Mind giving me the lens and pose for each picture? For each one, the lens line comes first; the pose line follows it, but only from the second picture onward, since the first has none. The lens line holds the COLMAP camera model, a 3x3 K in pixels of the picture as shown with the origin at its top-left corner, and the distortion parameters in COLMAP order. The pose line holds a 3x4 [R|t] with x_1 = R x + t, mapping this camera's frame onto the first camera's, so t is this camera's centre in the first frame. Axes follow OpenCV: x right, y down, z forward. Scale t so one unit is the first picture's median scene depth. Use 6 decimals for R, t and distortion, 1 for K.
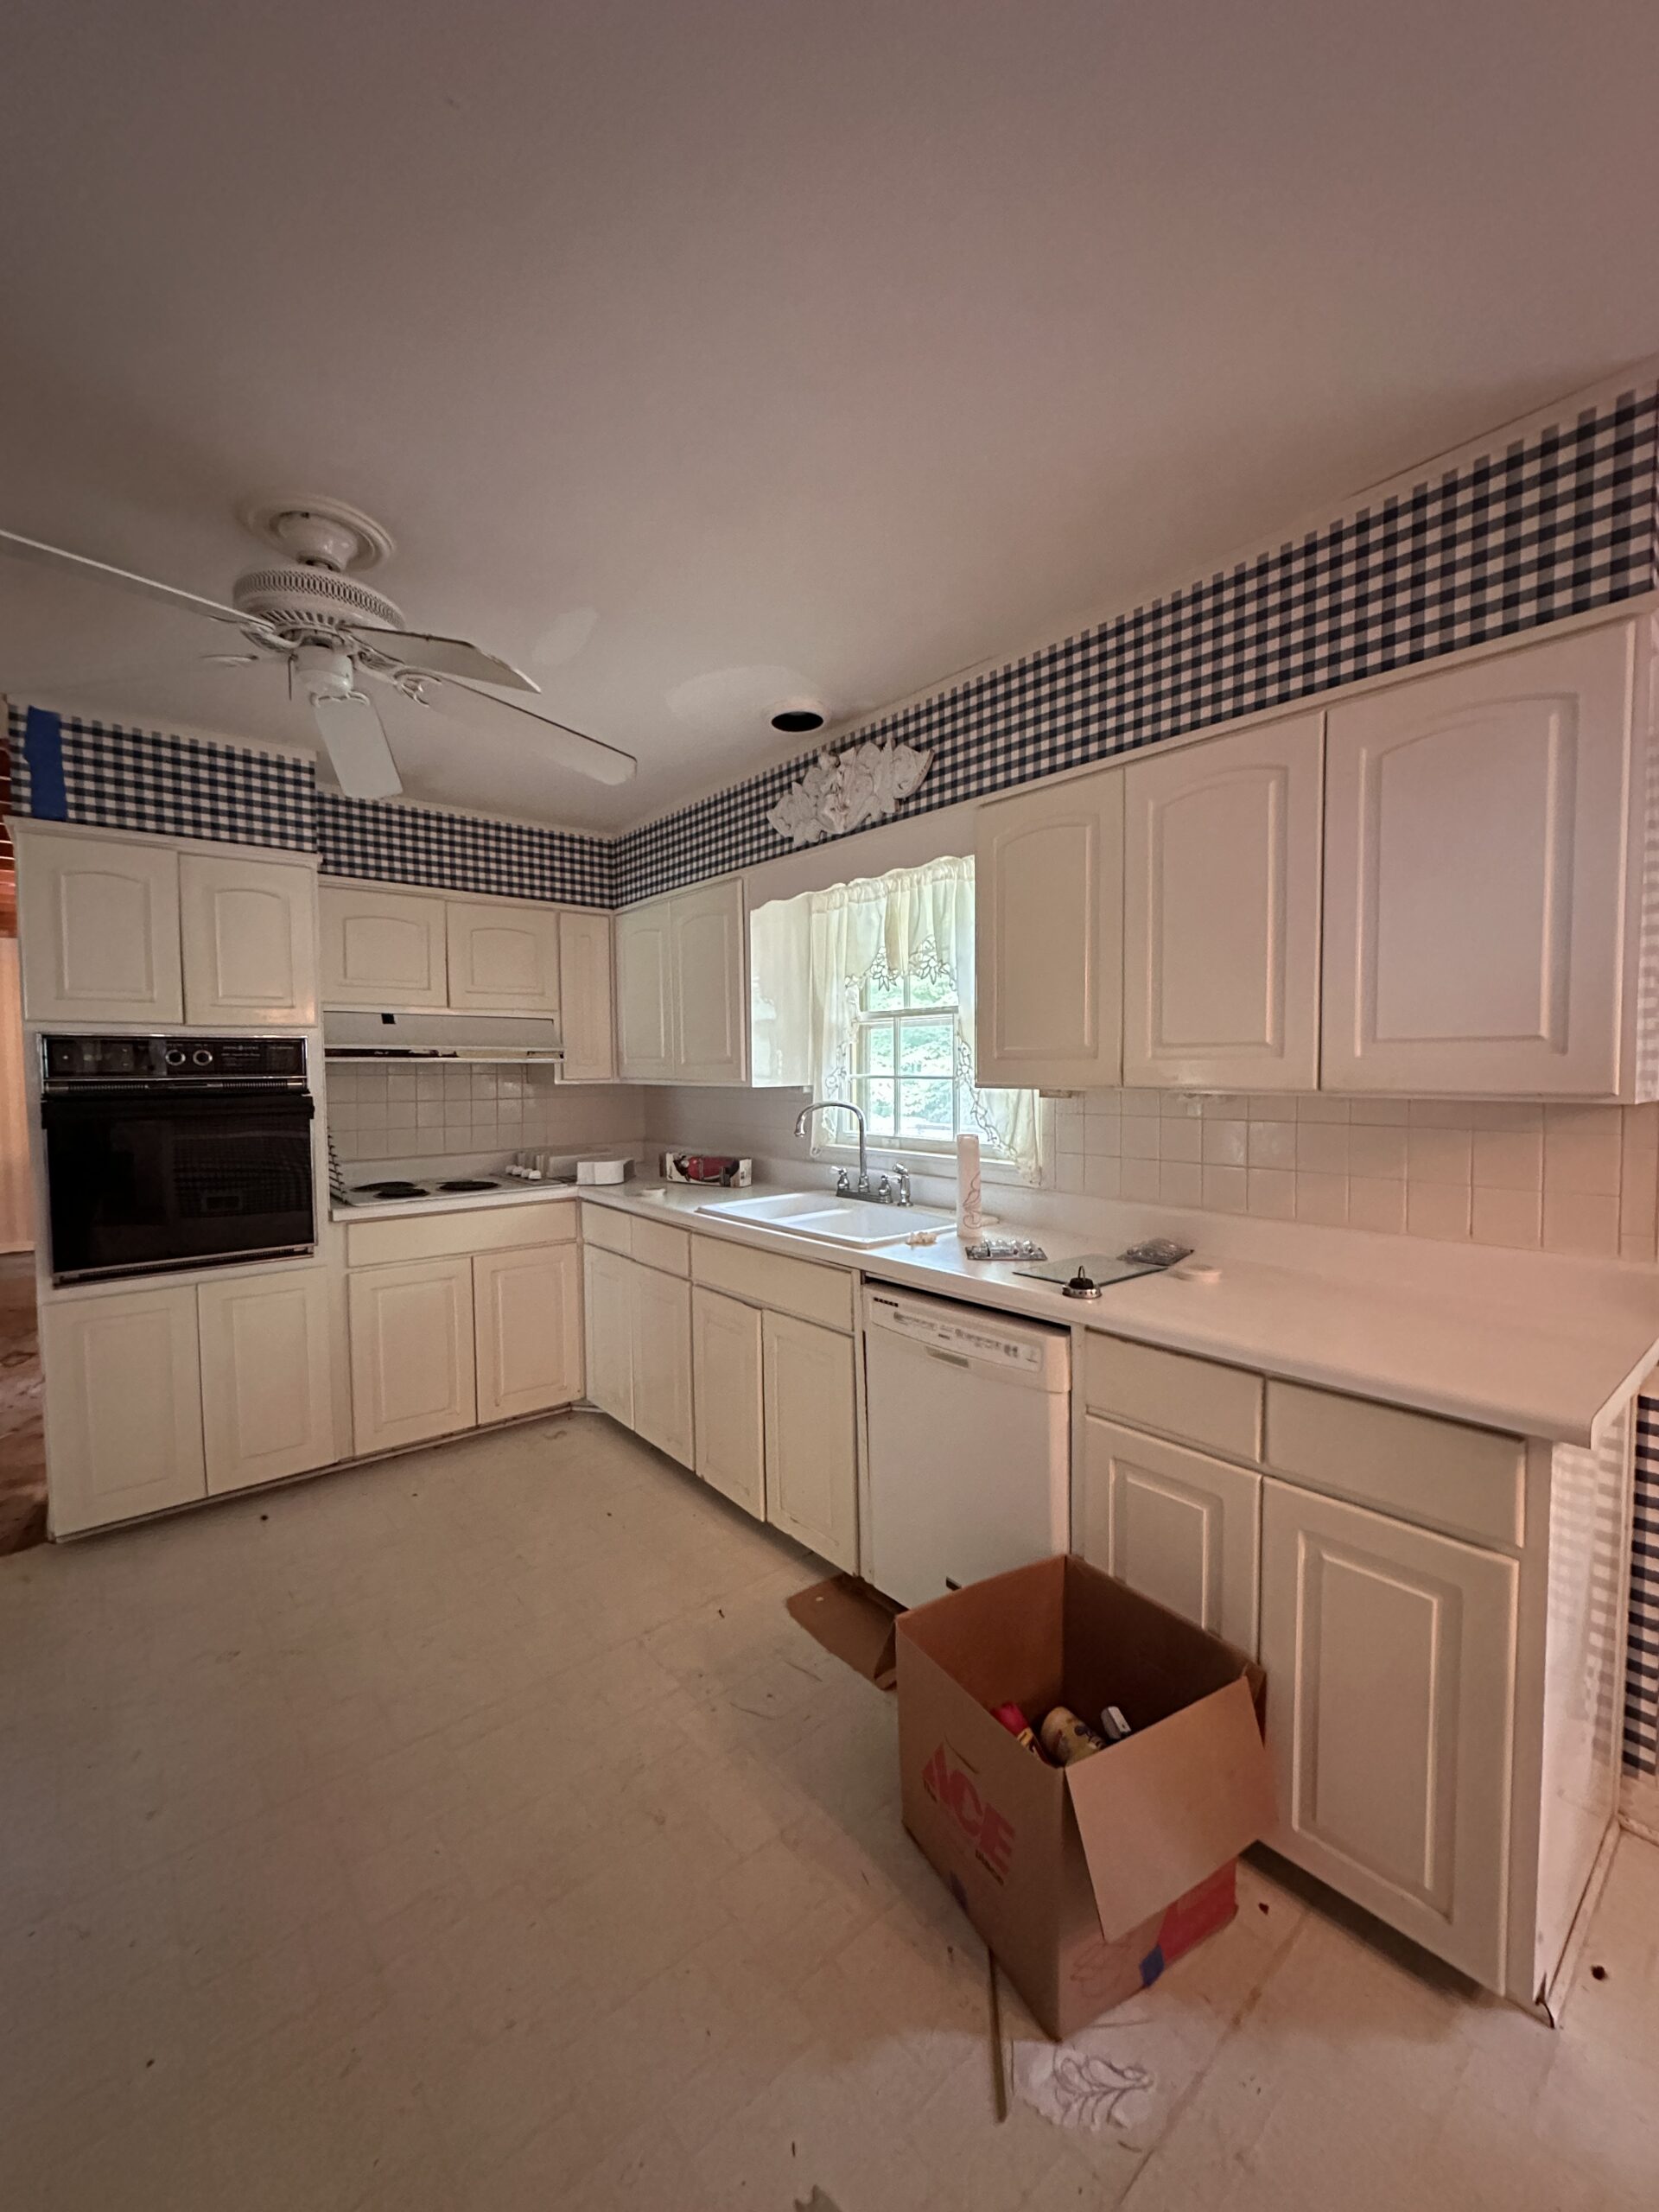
lens RADIAL K [[883.2, 0, 839.0], [0, 883.2, 1107.3], [0, 0, 1]] dist [-0.002838, 0.000143]
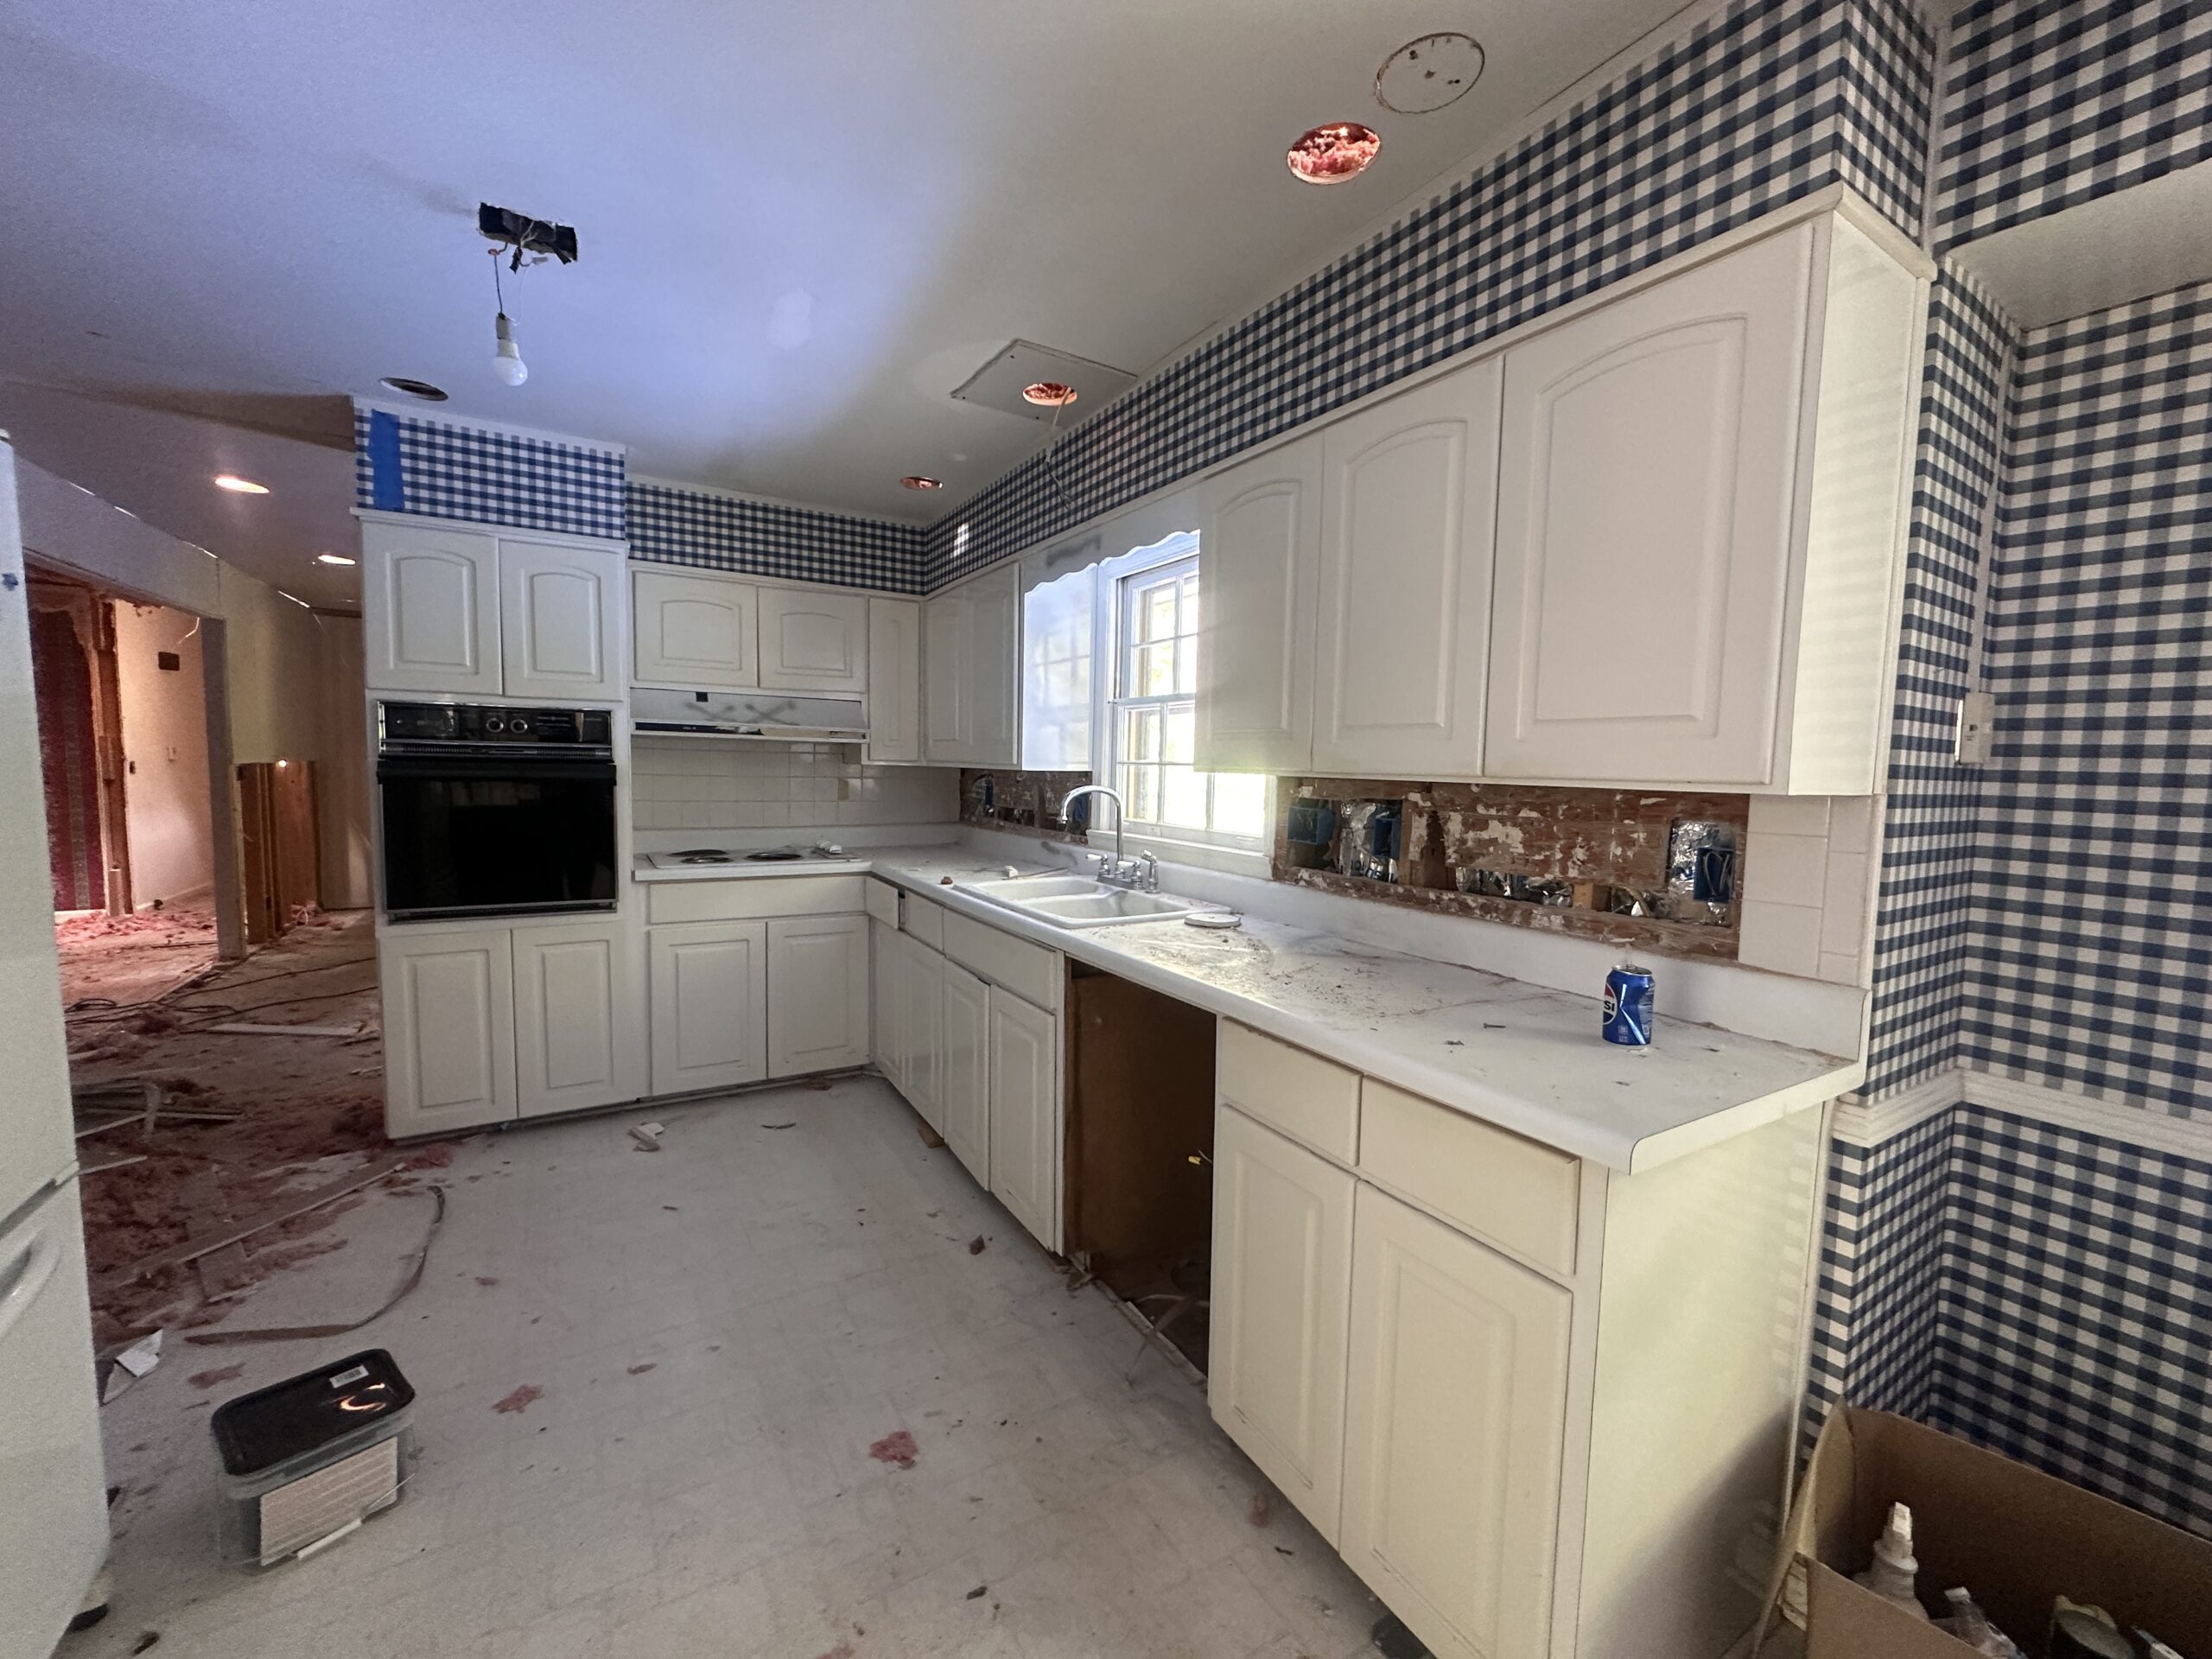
lens RADIAL K [[883.2, 0, 1110.2], [0, 883.2, 828.8], [0, 0, 1]] dist [-0.002838, 0.000143]
pose [[0.986336, 0.040171, -0.159774, 0.181453], [-0.036172, 0.998957, 0.027859, 0.014280], [0.160727, -0.021699, 0.986760, 0.019787]]
